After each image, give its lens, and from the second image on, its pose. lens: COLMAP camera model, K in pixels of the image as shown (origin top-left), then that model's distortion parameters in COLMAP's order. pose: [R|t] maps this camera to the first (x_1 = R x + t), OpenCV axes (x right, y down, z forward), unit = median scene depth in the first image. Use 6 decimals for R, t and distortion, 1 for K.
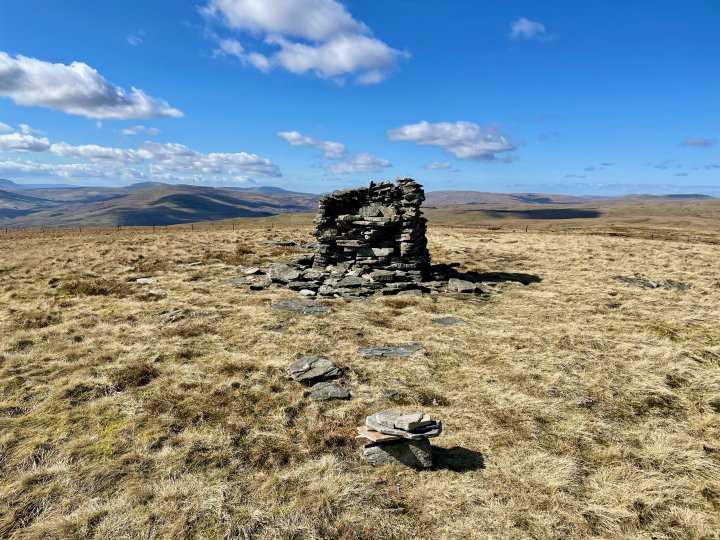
lens RADIAL K [[540.1, 0, 355.2], [0, 540.1, 263.4], [0, 0, 1]] dist [0.086816, -0.121211]
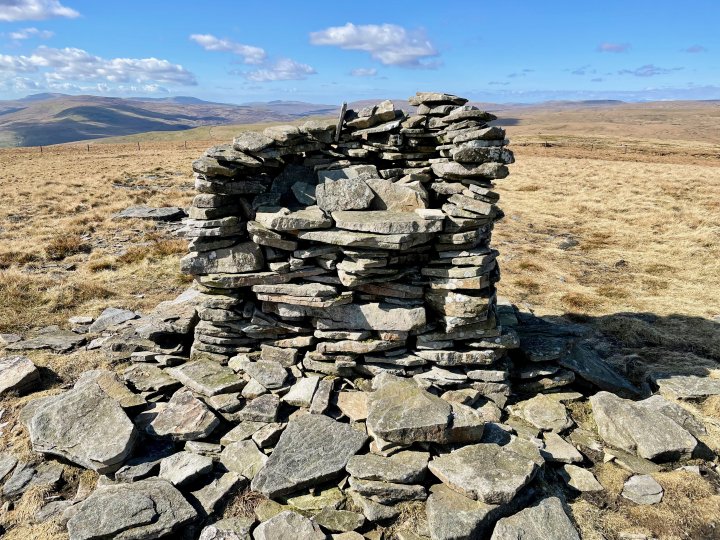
lens RADIAL K [[540.1, 0, 355.2], [0, 540.1, 263.4], [0, 0, 1]] dist [0.086816, -0.121211]
pose [[0.991023, -0.049248, 0.124287, -0.013744], [0.029091, 0.986839, 0.159069, -0.109103], [-0.130485, -0.154025, 0.979413, 0.653821]]
